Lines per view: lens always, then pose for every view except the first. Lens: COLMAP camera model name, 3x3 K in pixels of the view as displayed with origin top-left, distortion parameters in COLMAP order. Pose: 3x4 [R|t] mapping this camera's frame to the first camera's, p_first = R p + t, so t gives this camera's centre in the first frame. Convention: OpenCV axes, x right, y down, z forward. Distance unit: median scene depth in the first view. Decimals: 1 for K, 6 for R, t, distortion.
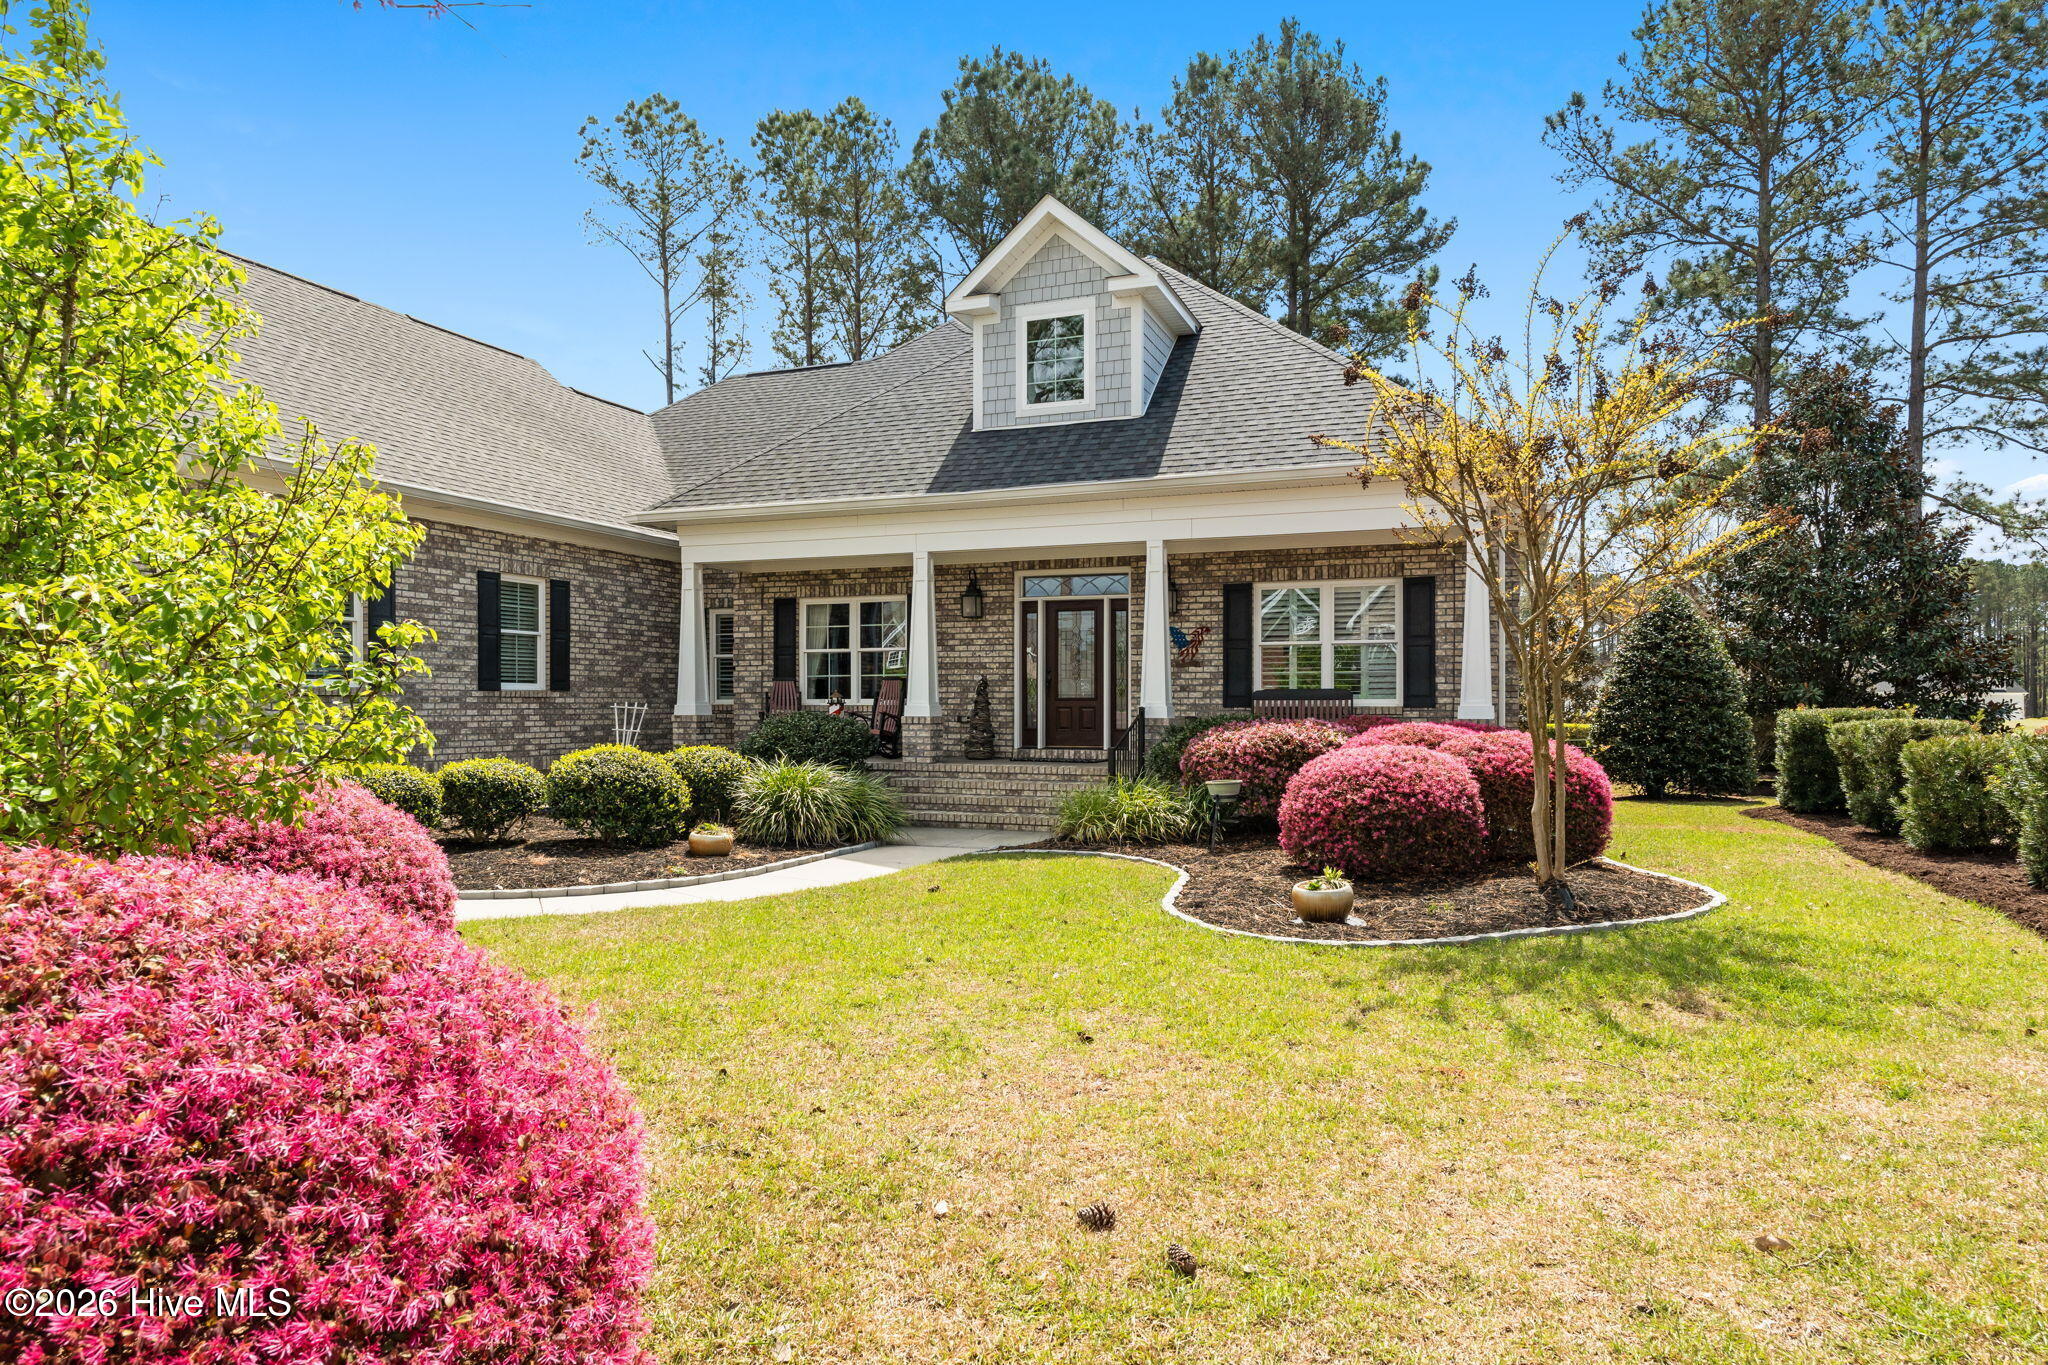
lens RADIAL K [[1224.1, 0, 1020.5], [0, 1224.1, 719.7], [0, 0, 1]] dist [-0.005197, -0.000185]
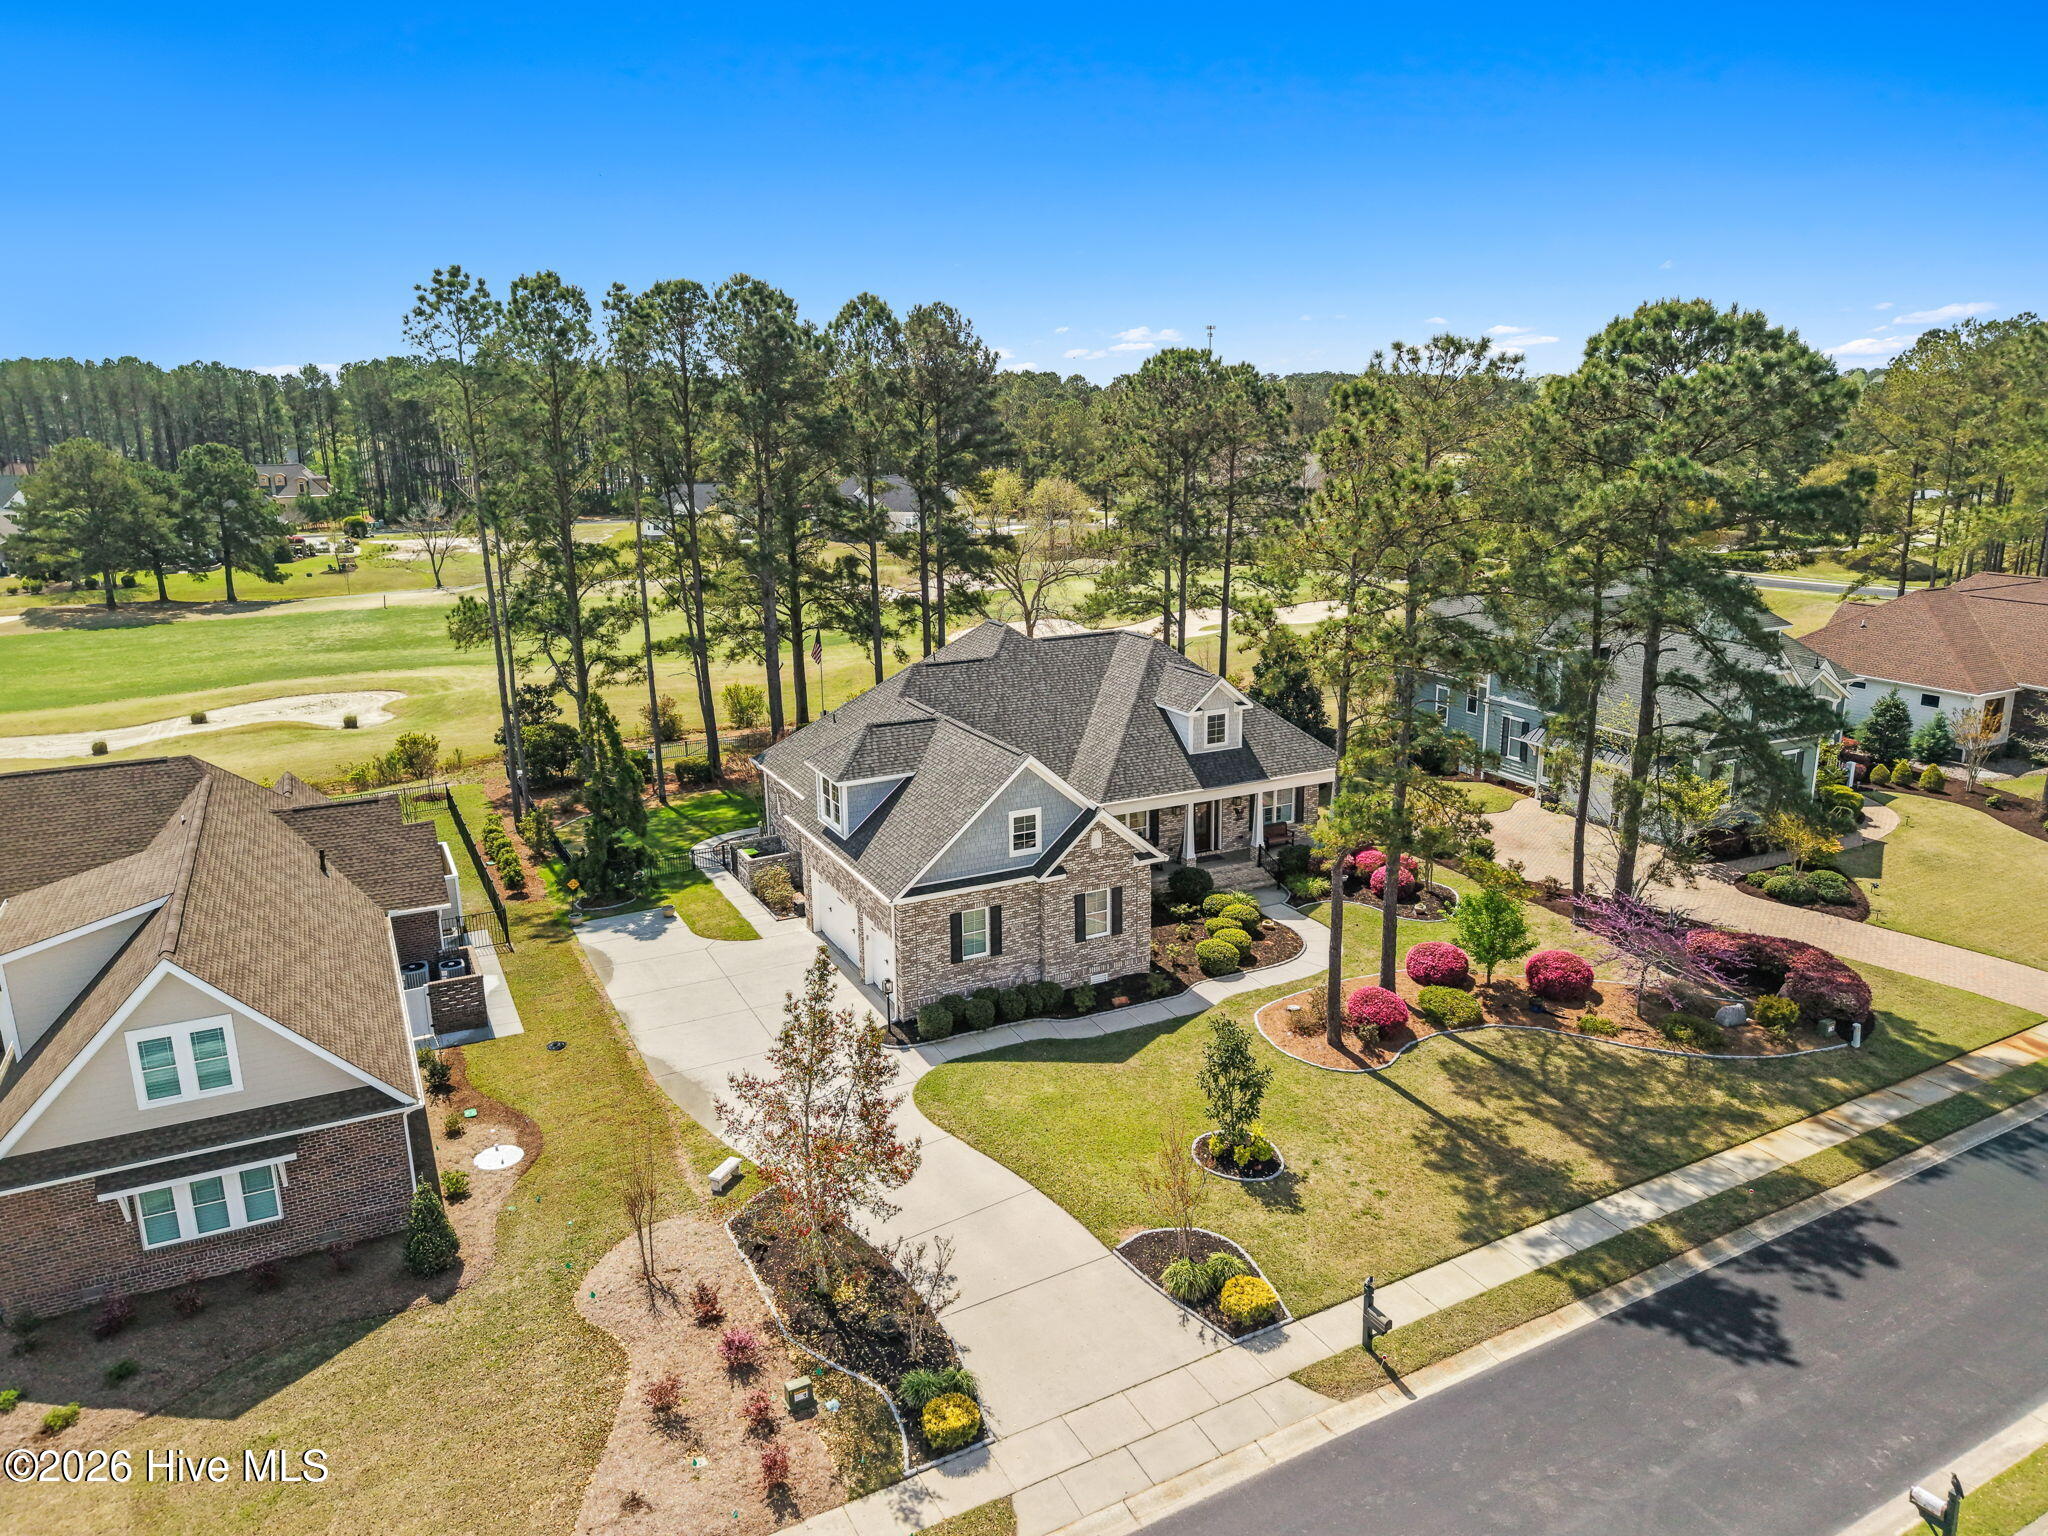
lens RADIAL K [[1423.6, 0, 1010.7], [0, 1423.6, 761.7], [0, 0, 1]] dist [0.082834, -0.000978]
pose [[0.679636, -0.191914, 0.708000, -2.661289], [0.025738, 0.970814, 0.238447, -1.019427], [-0.733098, -0.143835, 0.664740, -0.885045]]
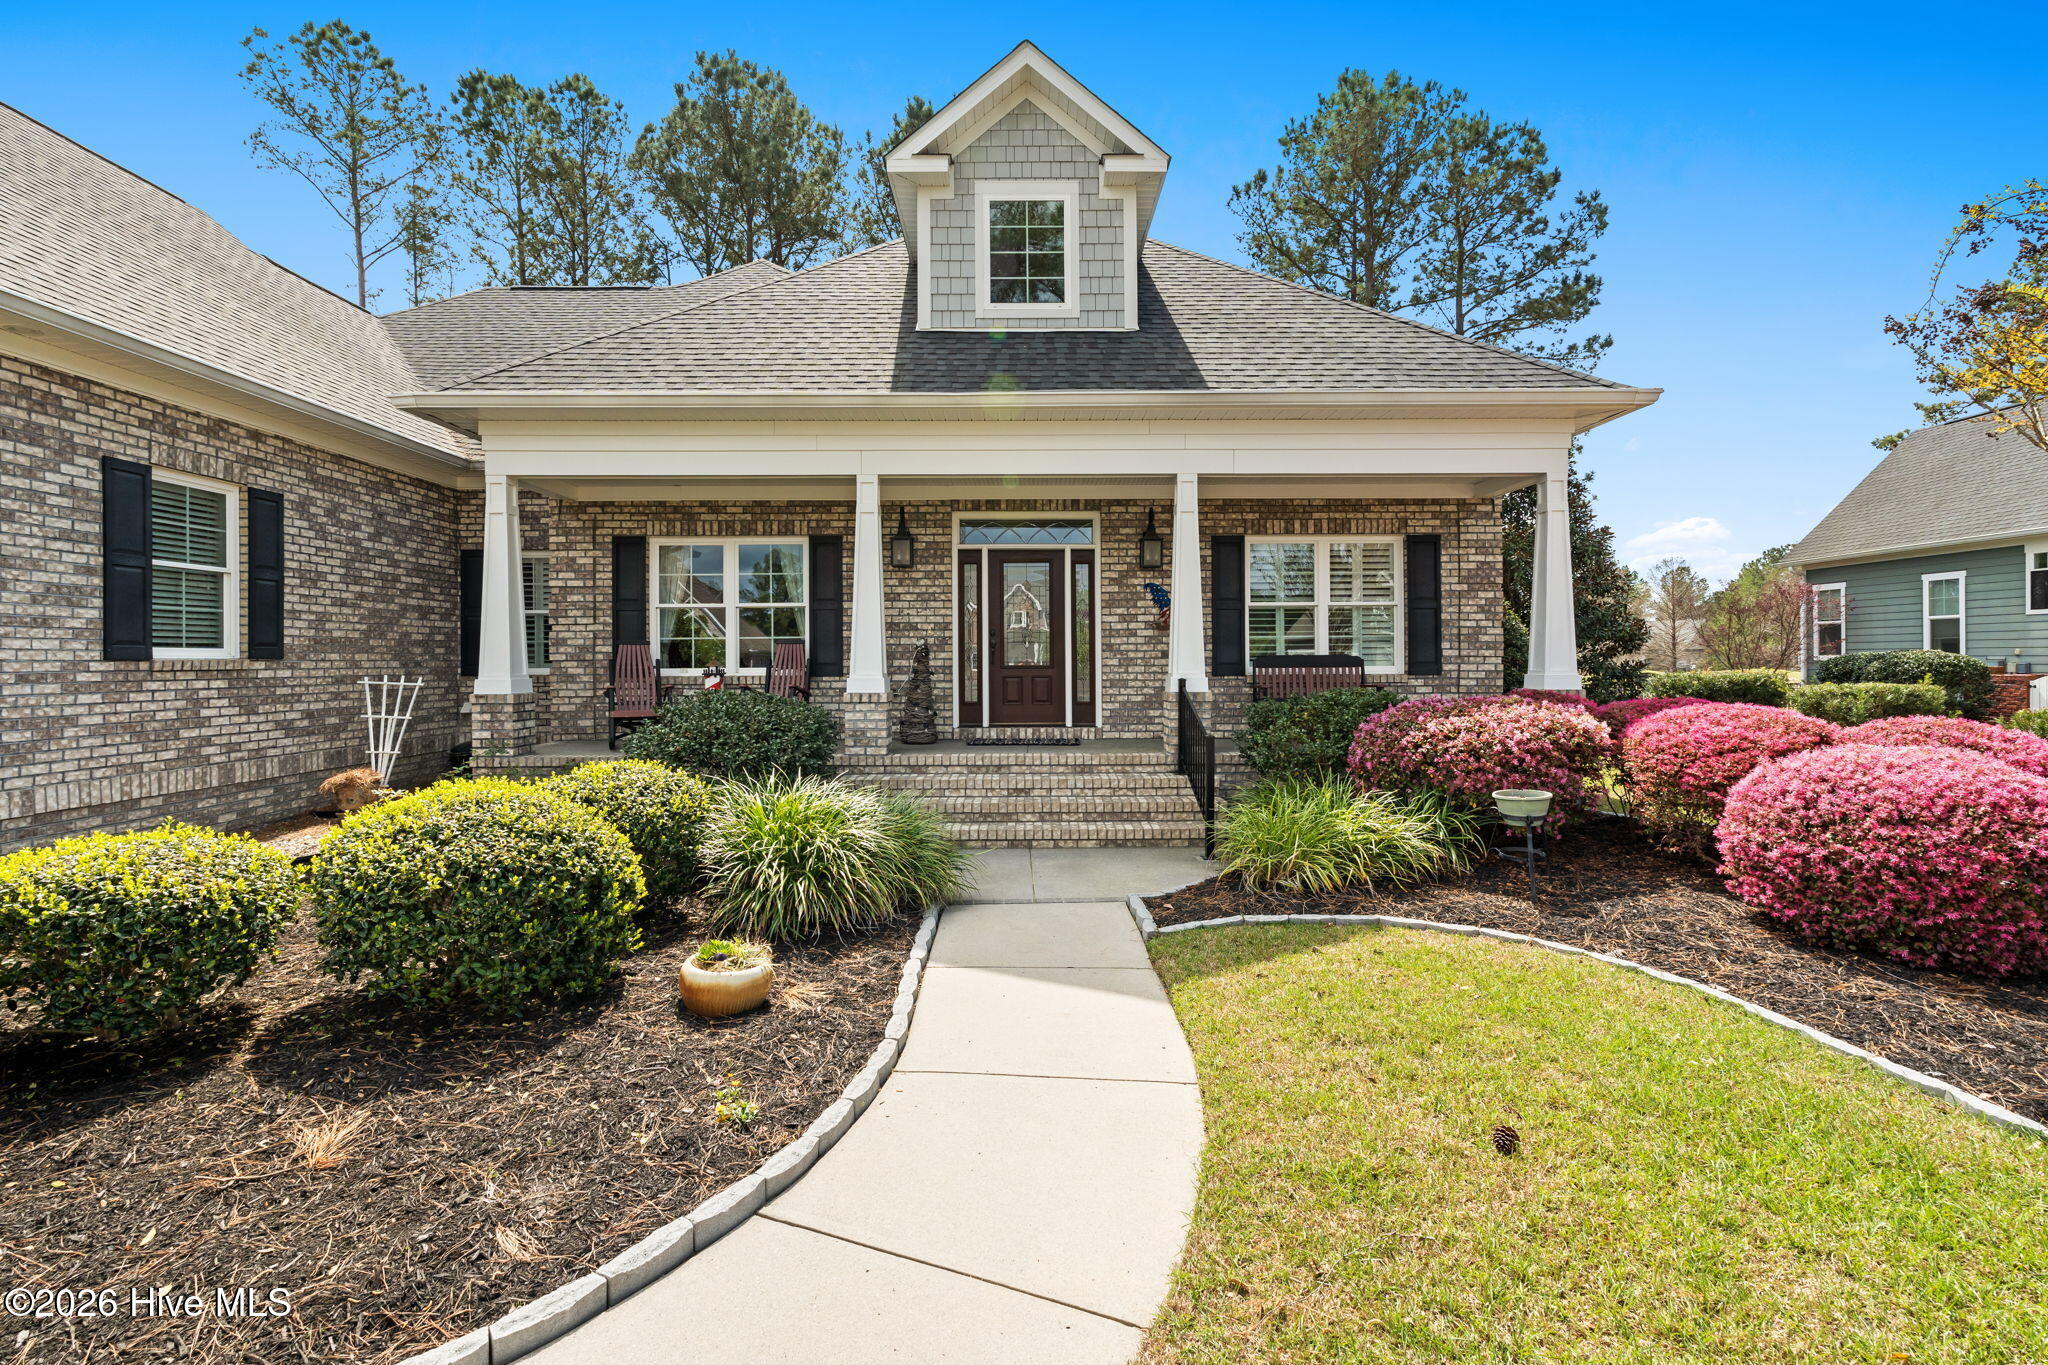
lens RADIAL K [[905.2, 0, 1026.8], [0, 905.2, 662.4], [0, 0, 1]] dist [-0.004883, 0.000323]
pose [[0.927891, -0.006132, 0.372800, -0.194316], [0.009661, 0.999924, -0.007597, -0.015714], [-0.372726, 0.010651, 0.927880, 0.435418]]
